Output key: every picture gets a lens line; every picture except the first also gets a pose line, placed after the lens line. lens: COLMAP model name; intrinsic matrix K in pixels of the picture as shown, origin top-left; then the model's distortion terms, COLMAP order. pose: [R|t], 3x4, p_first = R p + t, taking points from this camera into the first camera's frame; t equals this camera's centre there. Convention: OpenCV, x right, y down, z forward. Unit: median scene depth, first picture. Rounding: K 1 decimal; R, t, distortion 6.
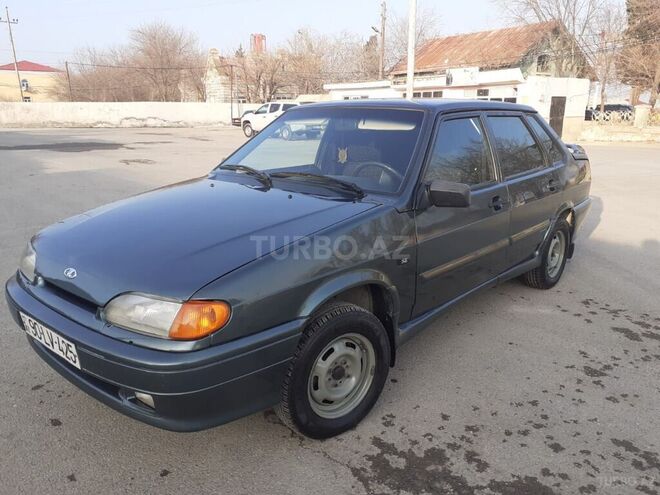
lens RADIAL K [[524.2, 0, 330.0], [0, 524.2, 247.5], [0, 0, 1]] dist [0.045398, -0.063320]
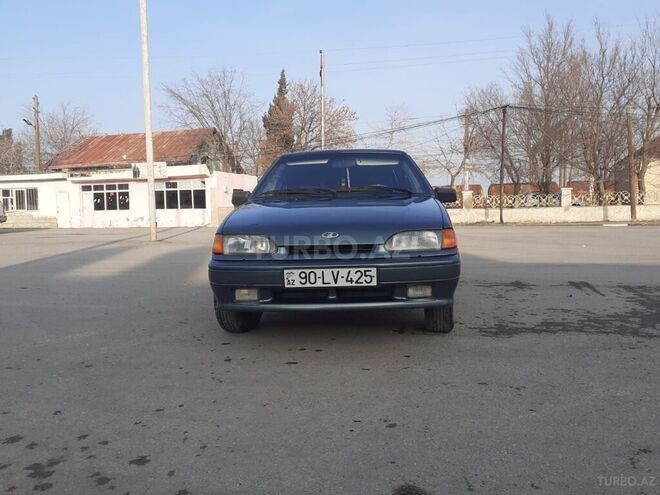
lens RADIAL K [[524.2, 0, 330.0], [0, 524.2, 247.5], [0, 0, 1]] dist [0.045398, -0.063320]
pose [[0.795332, -0.057784, 0.603413, -0.123444], [0.167169, 0.977753, -0.126706, 0.024304], [-0.582667, 0.201645, 0.787298, -0.012451]]
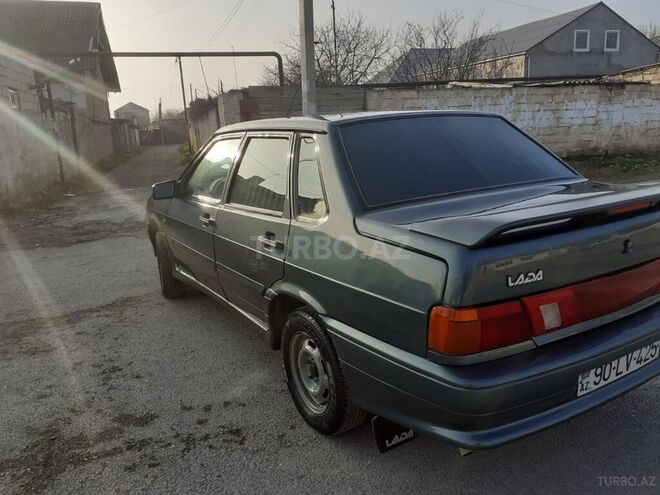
lens RADIAL K [[524.2, 0, 330.0], [0, 524.2, 247.5], [0, 0, 1]] dist [0.045398, -0.063320]
pose [[-0.287582, 0.224485, -0.931076, 0.163068], [-0.194011, 0.938335, 0.286160, -0.050321], [0.937900, 0.262933, -0.226296, 0.195902]]
